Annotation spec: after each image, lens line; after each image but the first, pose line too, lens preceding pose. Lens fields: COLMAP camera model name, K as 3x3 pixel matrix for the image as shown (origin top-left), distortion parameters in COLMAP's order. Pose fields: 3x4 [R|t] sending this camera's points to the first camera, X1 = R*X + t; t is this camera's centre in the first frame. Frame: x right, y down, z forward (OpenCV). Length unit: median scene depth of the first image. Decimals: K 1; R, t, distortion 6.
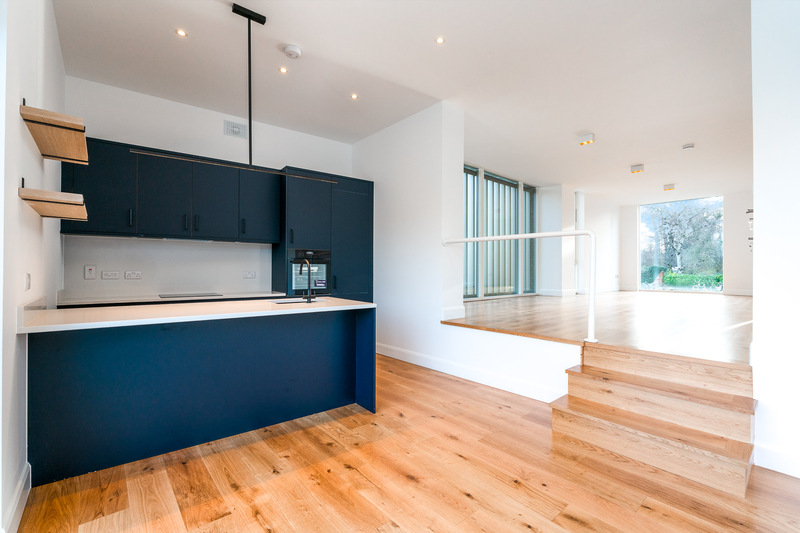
lens RADIAL K [[346.9, 0, 398.1], [0, 346.9, 267.7], [0, 0, 1]] dist [-0.002986, -0.001395]
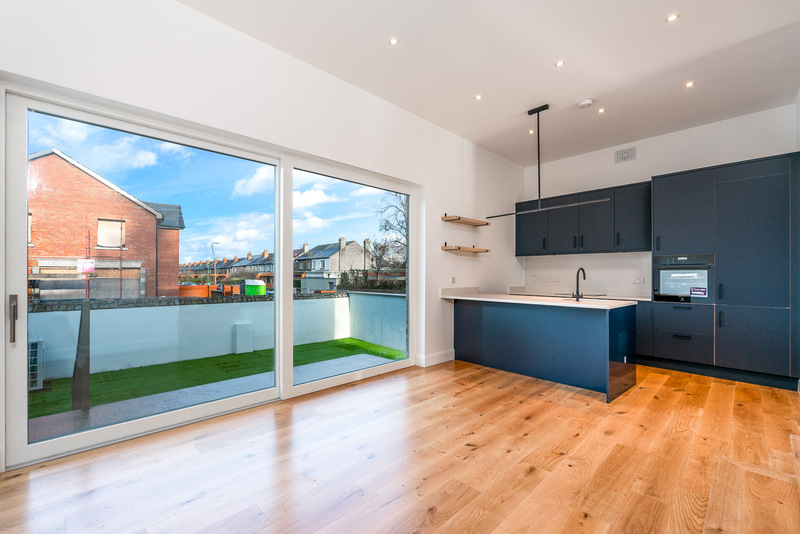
lens RADIAL K [[346.9, 0, 397.3], [0, 346.9, 271.1], [0, 0, 1]] dist [-0.002986, -0.001395]
pose [[0.084738, -0.016080, -0.996274, 1.198722], [-0.001985, 0.999865, -0.016306, 0.018182], [0.996401, 0.003359, 0.084694, 0.280733]]
